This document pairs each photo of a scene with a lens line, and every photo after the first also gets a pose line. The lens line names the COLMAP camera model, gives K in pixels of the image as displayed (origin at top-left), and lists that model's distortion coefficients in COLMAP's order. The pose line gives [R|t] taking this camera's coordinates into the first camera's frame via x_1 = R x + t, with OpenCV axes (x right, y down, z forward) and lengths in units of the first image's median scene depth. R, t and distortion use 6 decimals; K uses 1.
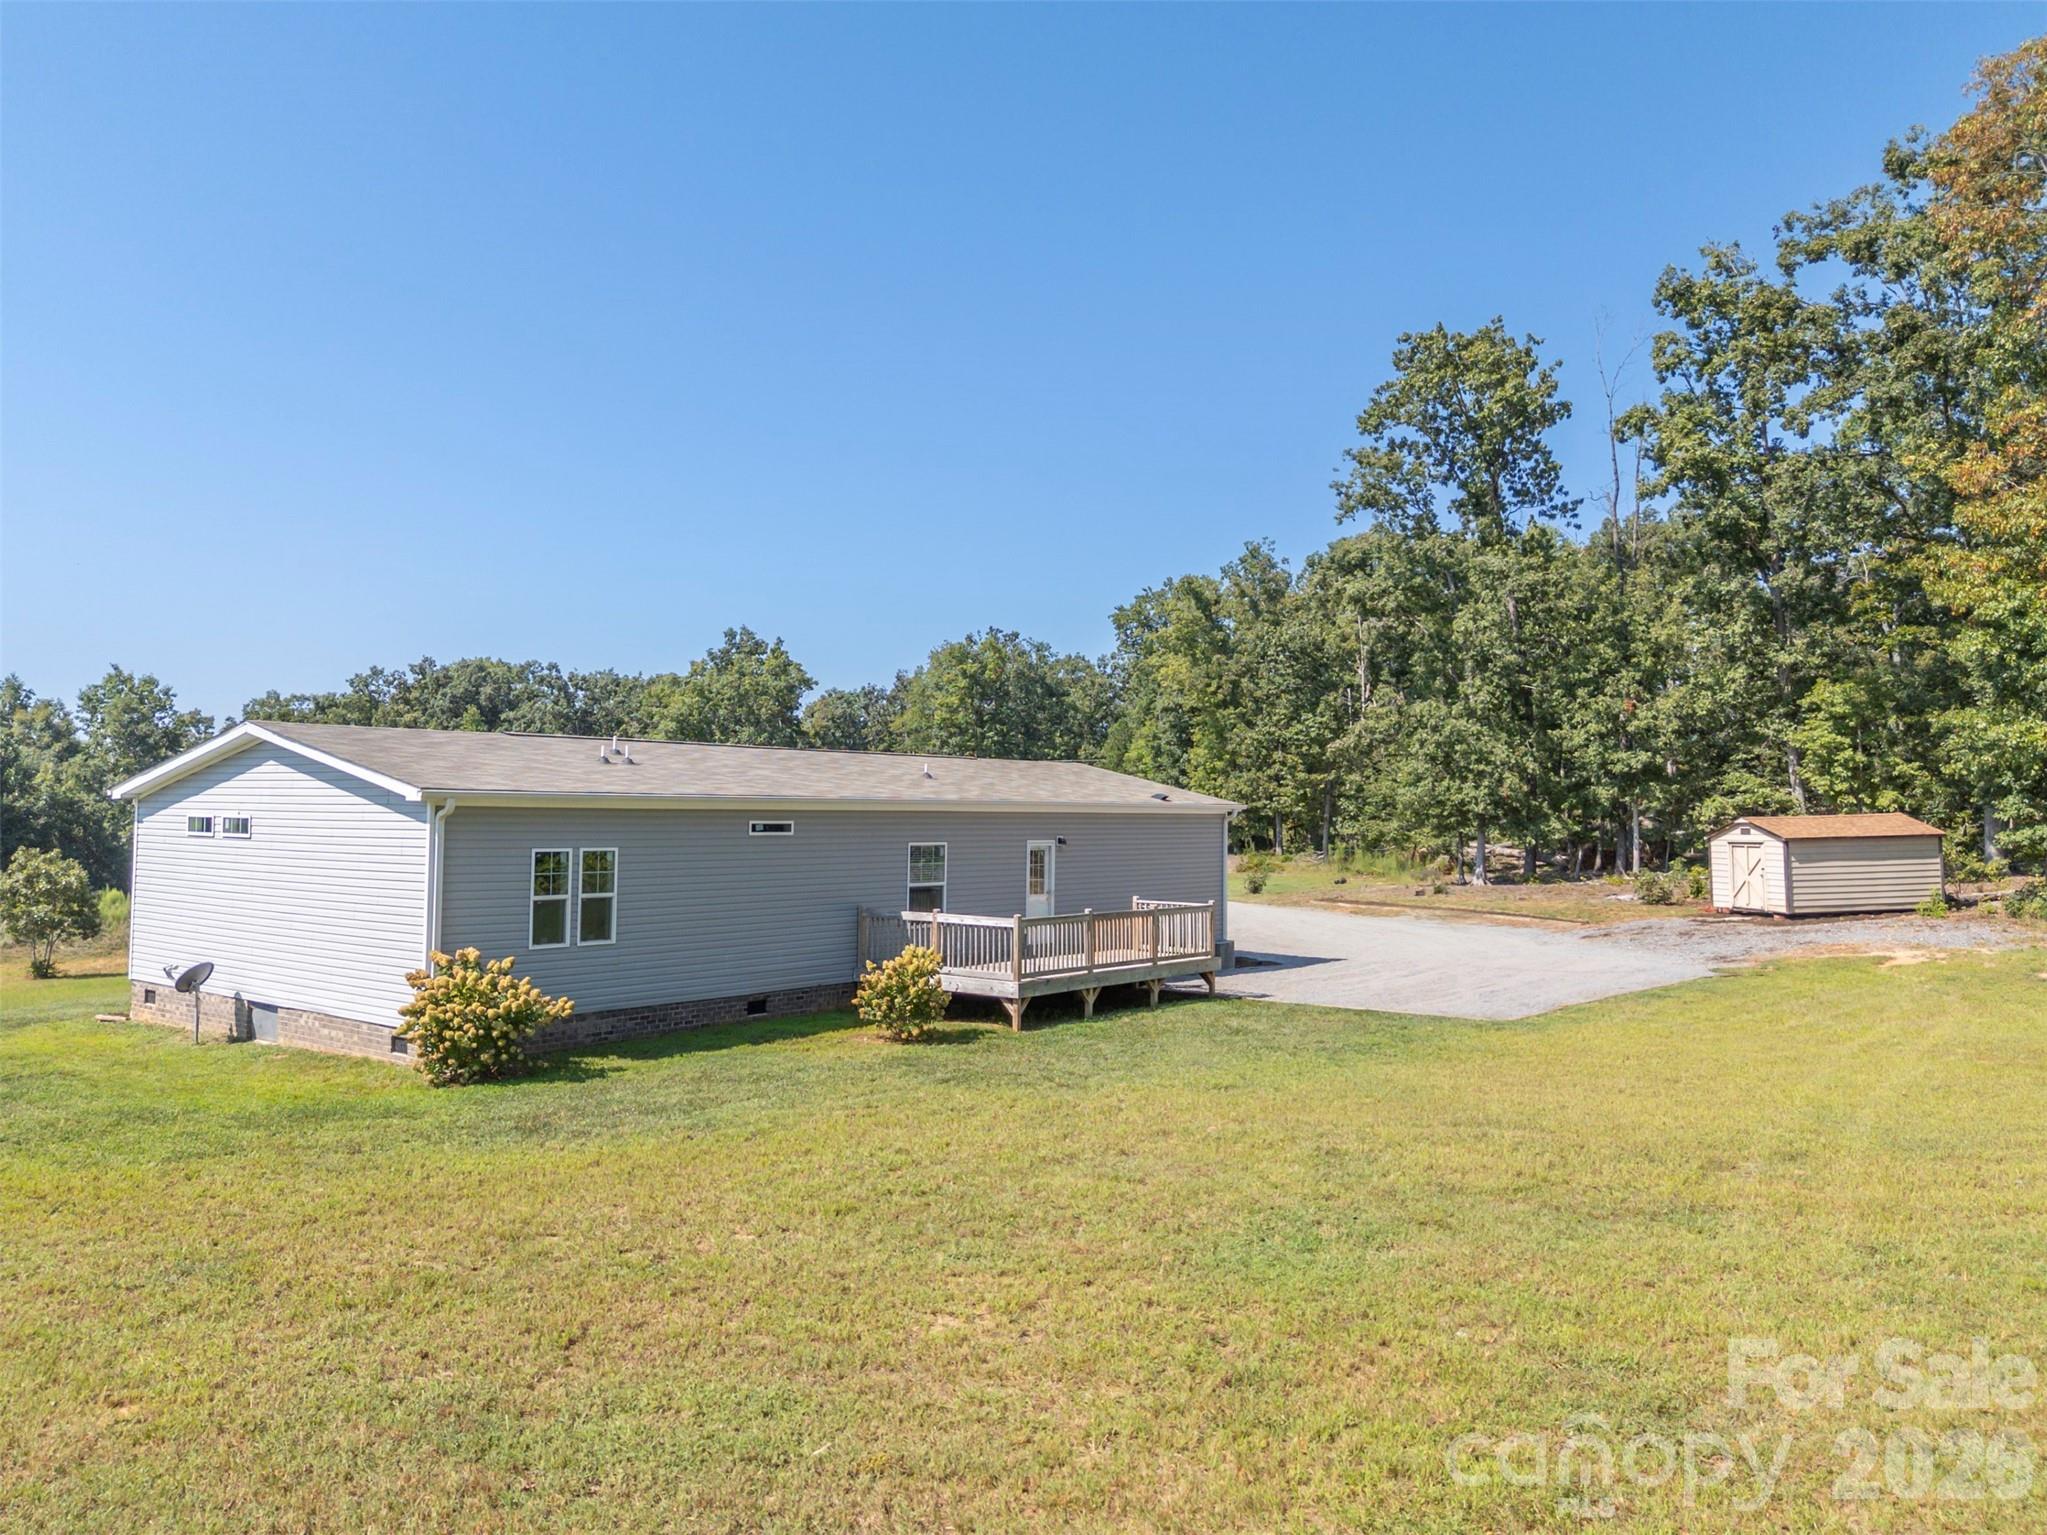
lens RADIAL K [[1505.3, 0, 1011.9], [0, 1505.3, 759.2], [0, 0, 1]] dist [0.074855, -0.067220]
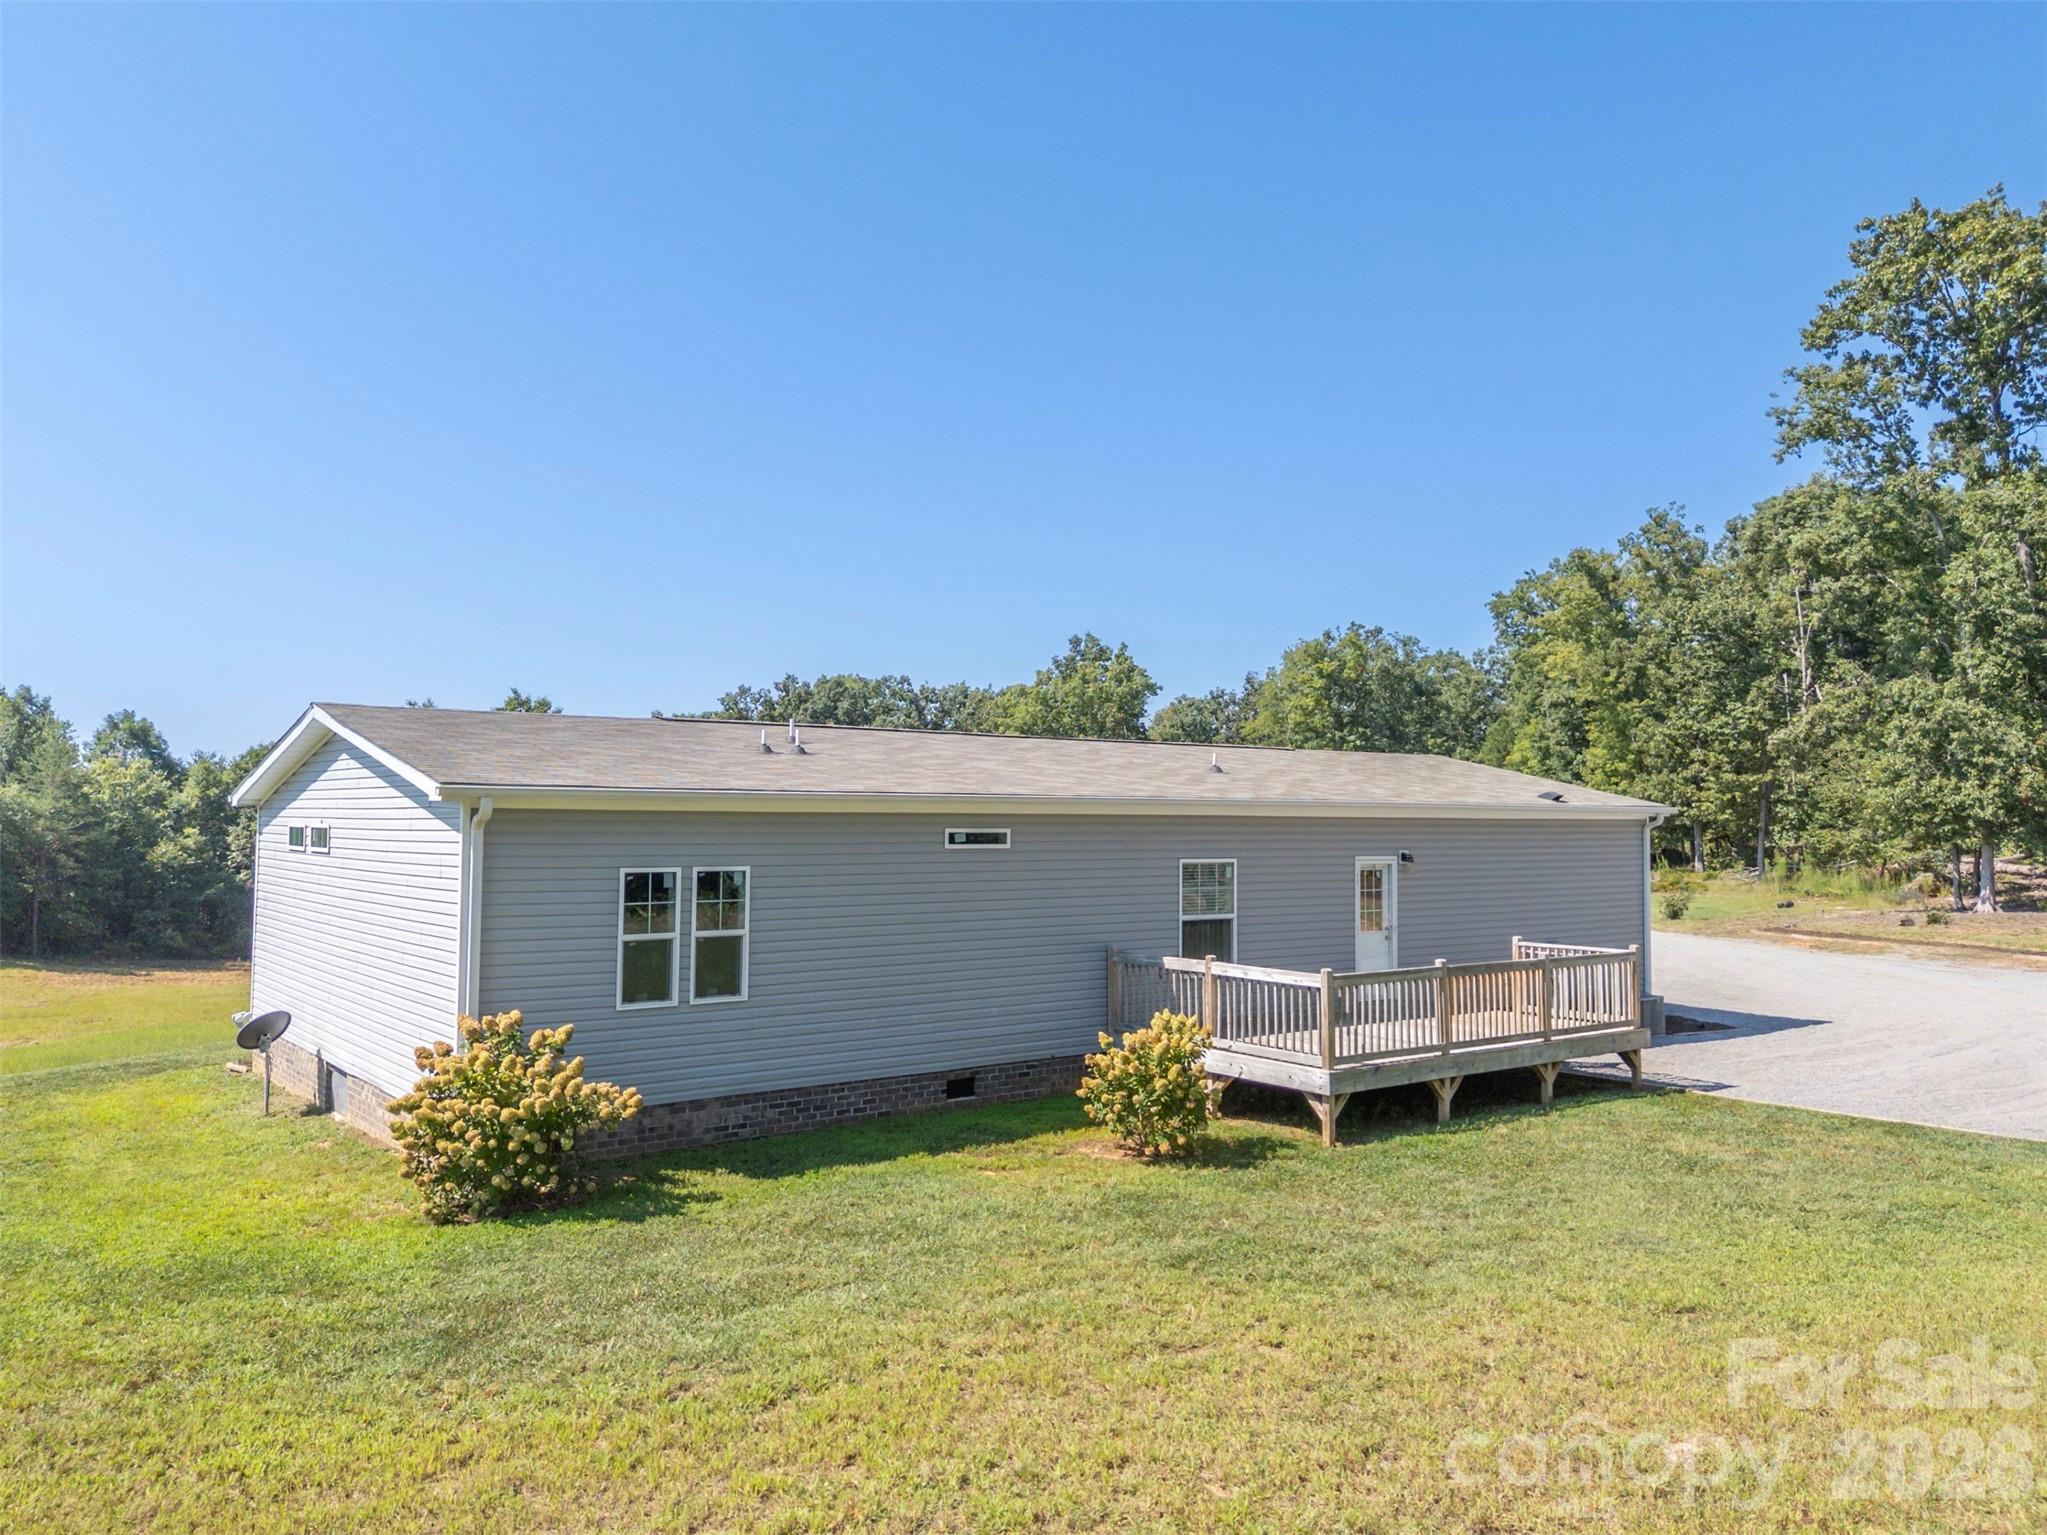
lens RADIAL K [[1505.3, 0, 1027.8], [0, 1505.3, 755.4], [0, 0, 1]] dist [0.074855, -0.067220]
pose [[0.973086, -0.015832, -0.229898, 0.013292], [0.013276, 0.999832, -0.012660, 0.006993], [0.230059, 0.009267, 0.973132, 0.139062]]
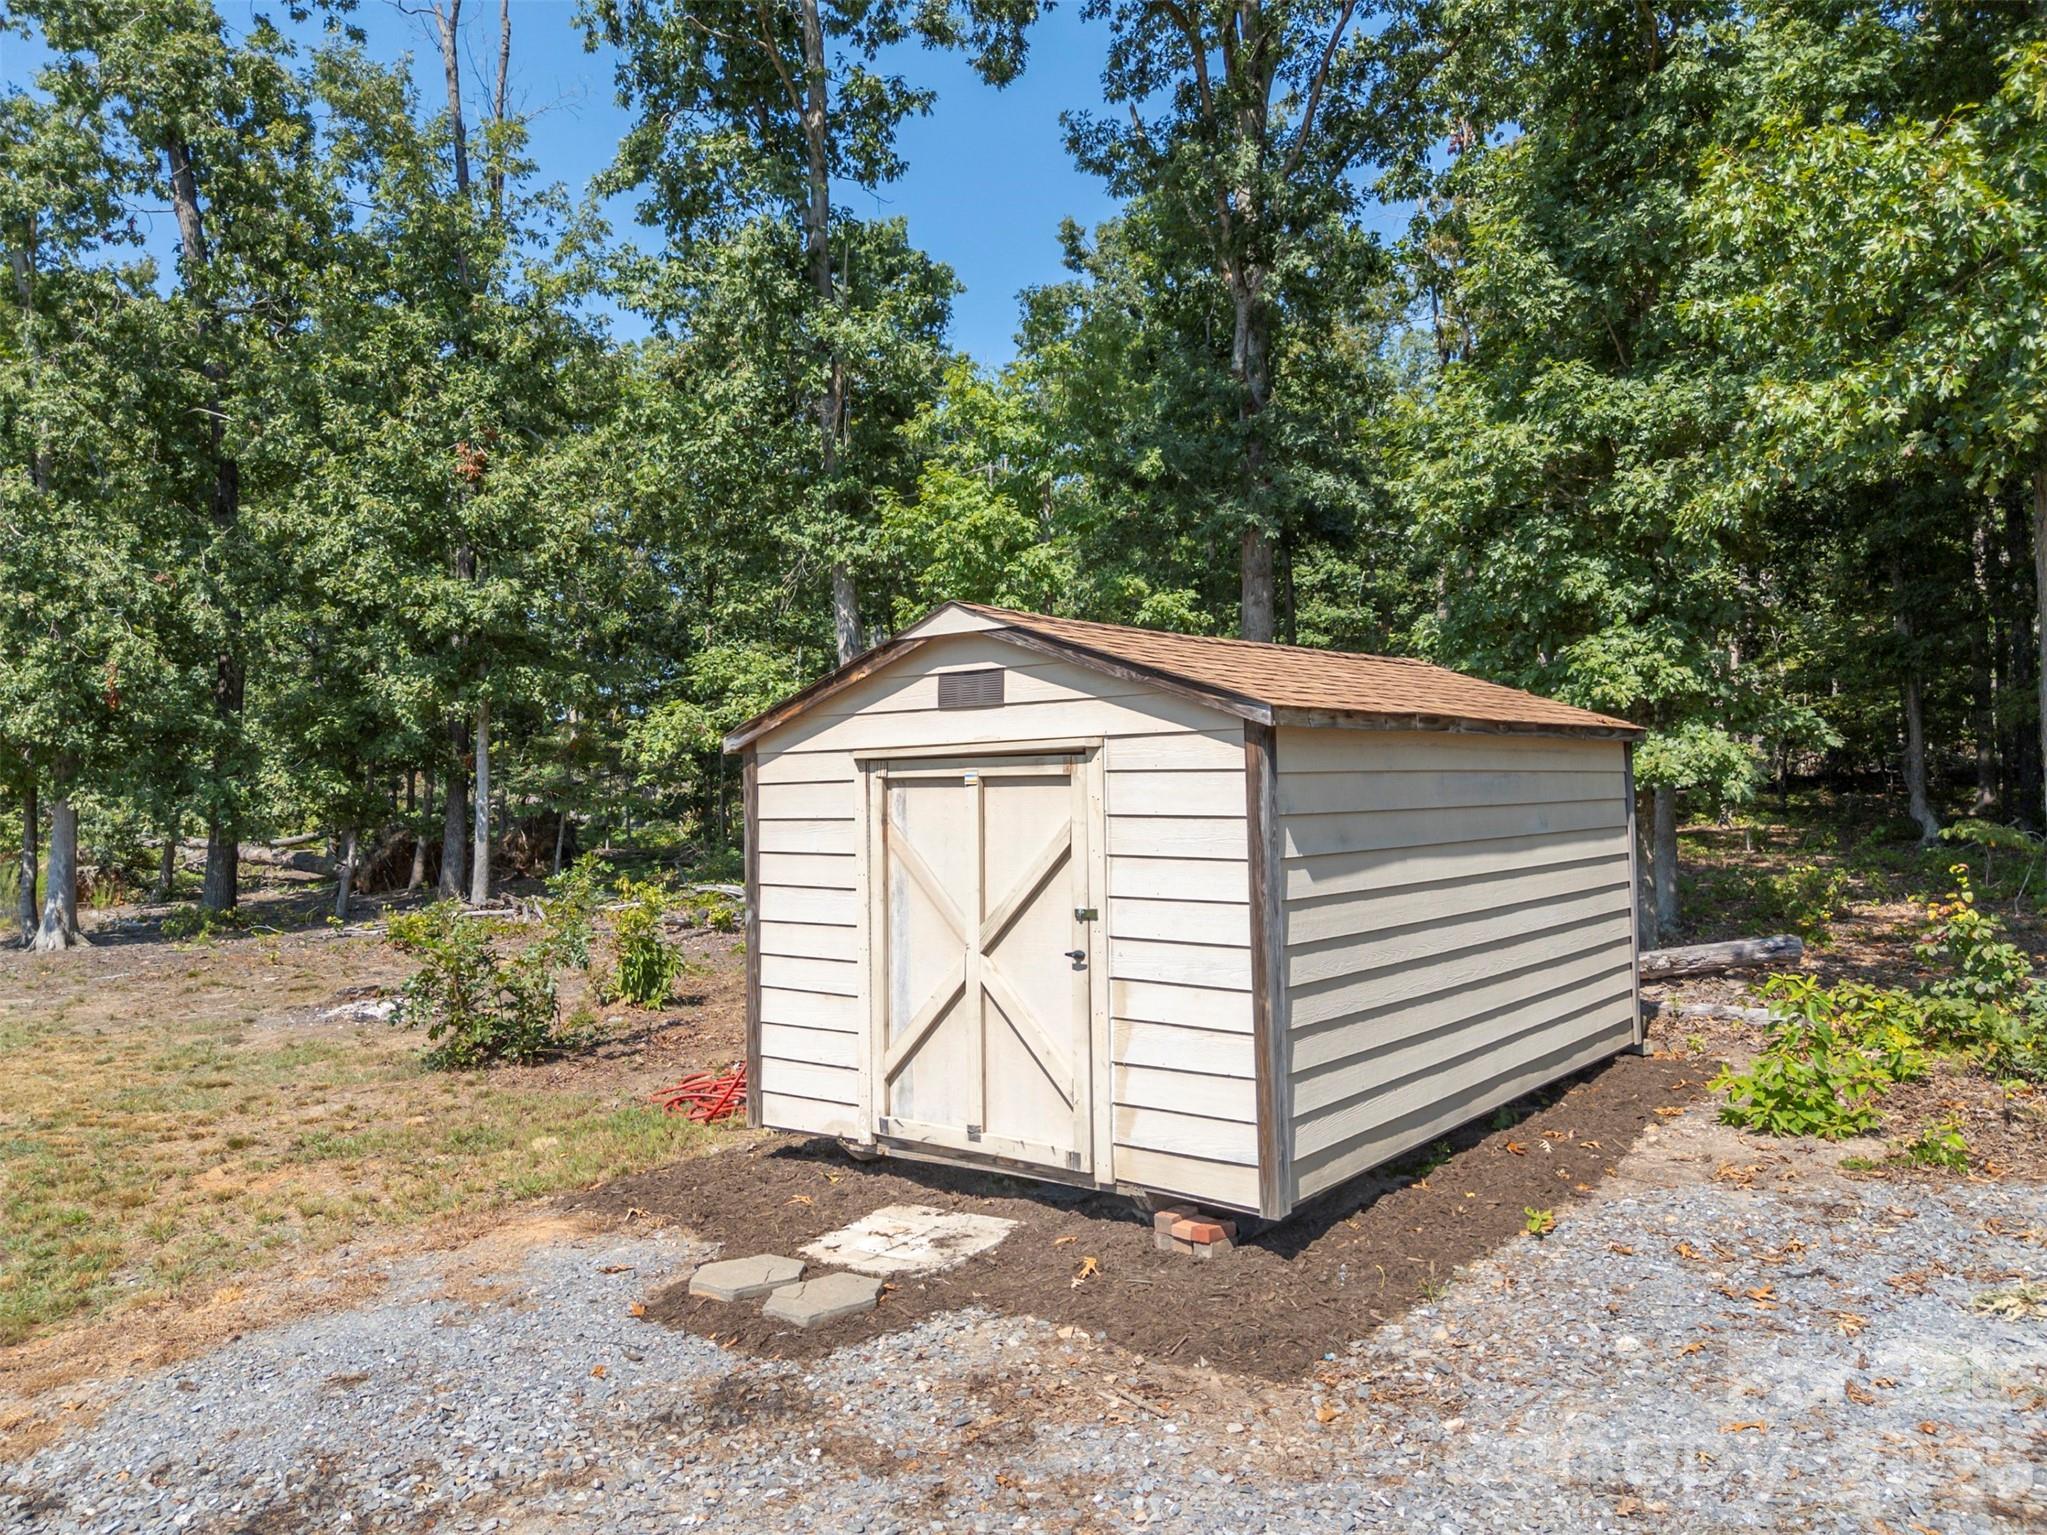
lens RADIAL K [[1505.3, 0, 1030.9], [0, 1505.3, 780.3], [0, 0, 1]] dist [0.074855, -0.067220]
pose [[0.765118, 0.013134, 0.643756, 0.296393], [-0.020074, 0.999793, 0.003460, 0.044151], [-0.643577, -0.015570, 0.765223, 0.678313]]
